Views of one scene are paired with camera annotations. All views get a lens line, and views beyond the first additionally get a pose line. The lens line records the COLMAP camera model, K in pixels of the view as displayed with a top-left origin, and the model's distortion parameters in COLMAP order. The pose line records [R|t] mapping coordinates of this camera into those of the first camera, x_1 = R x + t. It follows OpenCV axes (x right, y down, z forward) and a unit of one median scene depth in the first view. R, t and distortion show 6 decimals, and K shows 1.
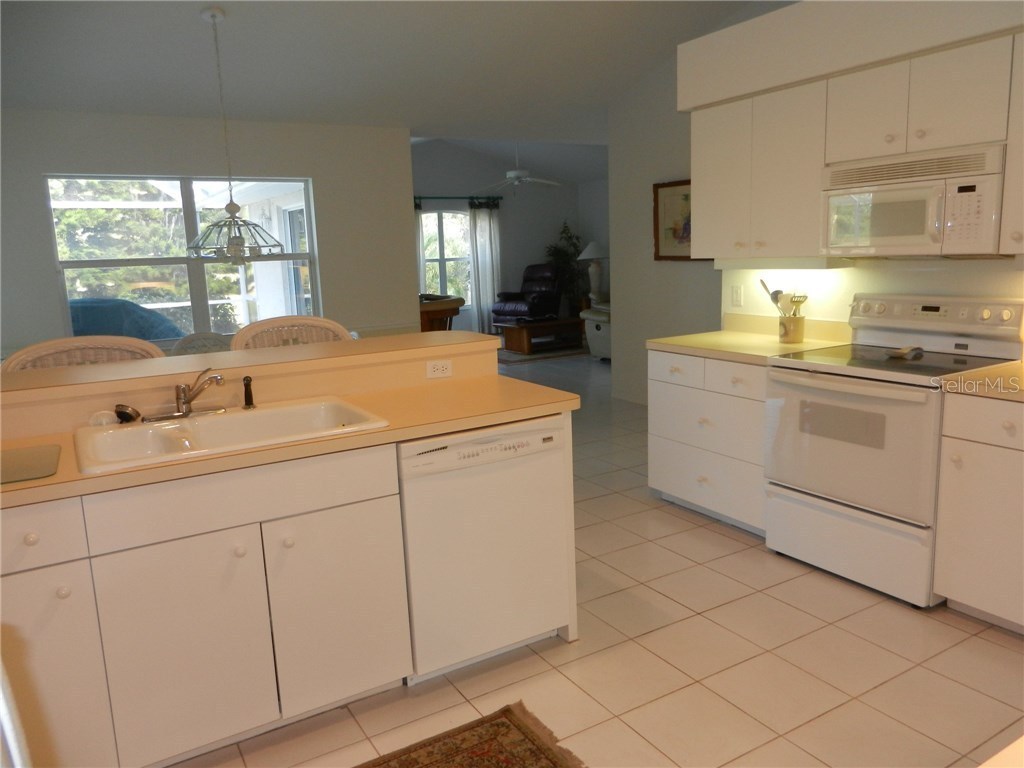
lens RADIAL K [[770.3, 0, 512.0], [0, 770.3, 384.0], [0, 0, 1]] dist [0.028665, -0.009034]
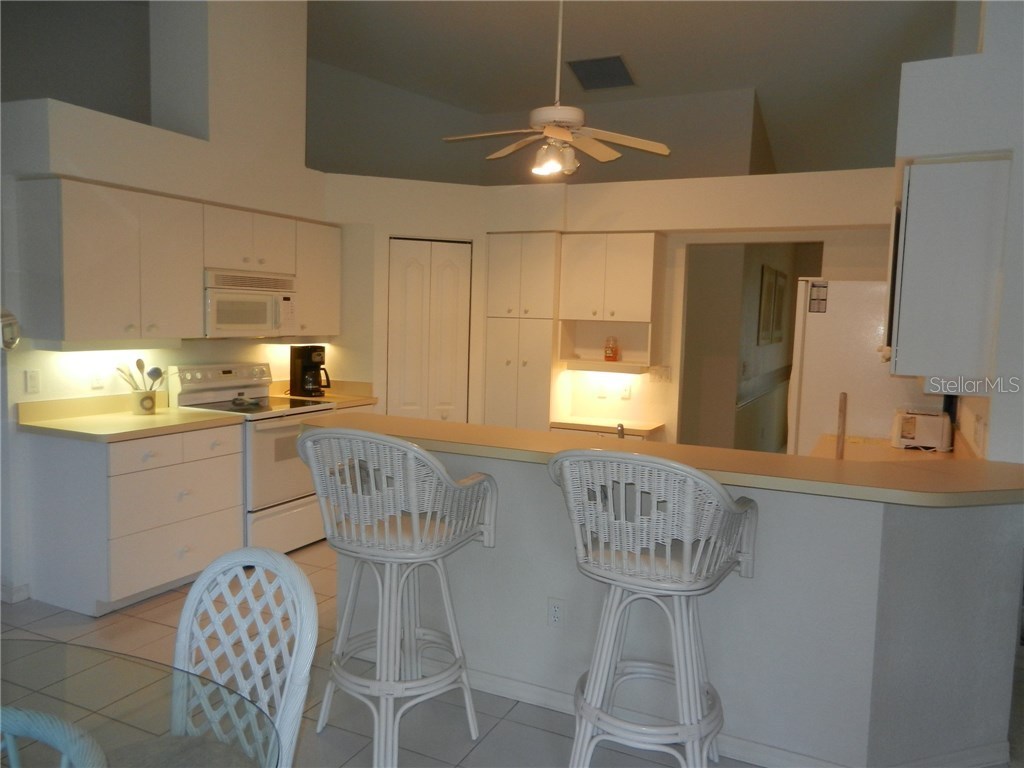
lens RADIAL K [[770.3, 0, 512.0], [0, 770.3, 384.0], [0, 0, 1]] dist [0.028665, -0.009034]
pose [[-0.552122, -0.053830, 0.832024, -1.015149], [0.137649, 0.978335, 0.154639, -0.233146], [-0.822323, 0.199907, -0.532750, 1.371835]]
